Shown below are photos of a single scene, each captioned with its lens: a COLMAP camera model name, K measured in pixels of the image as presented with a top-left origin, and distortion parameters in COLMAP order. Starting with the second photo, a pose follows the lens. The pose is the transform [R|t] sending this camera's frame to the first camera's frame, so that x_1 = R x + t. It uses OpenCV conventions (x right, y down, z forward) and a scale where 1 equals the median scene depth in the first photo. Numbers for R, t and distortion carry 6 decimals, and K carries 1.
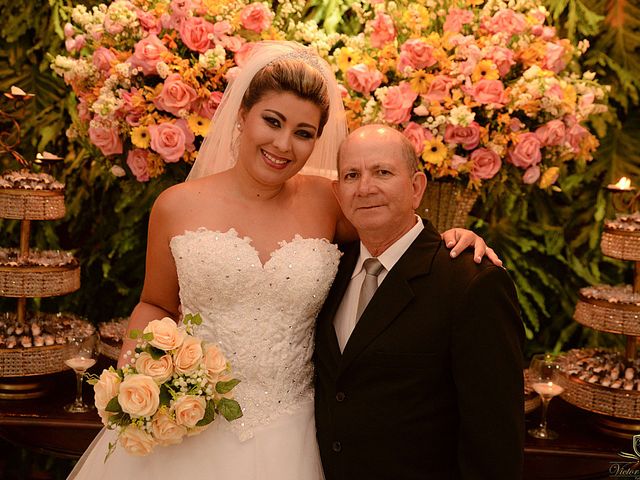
lens RADIAL K [[973.2, 0, 320.0], [0, 973.2, 240.0], [0, 0, 1]] dist [0.088024, 0.091835]
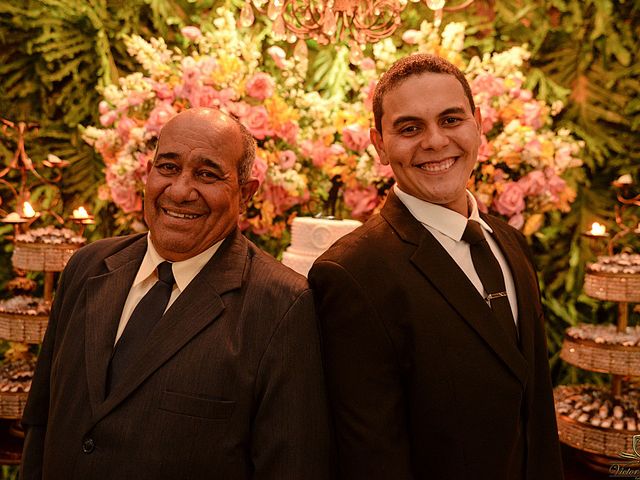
lens RADIAL K [[707.6, 0, 320.0], [0, 707.6, 240.0], [0, 0, 1]] dist [-0.056079, 0.132325]
pose [[0.998692, -0.018019, -0.047852, 0.038958], [0.014679, 0.997492, -0.069241, 0.003041], [0.048980, 0.068448, 0.996452, 0.222780]]
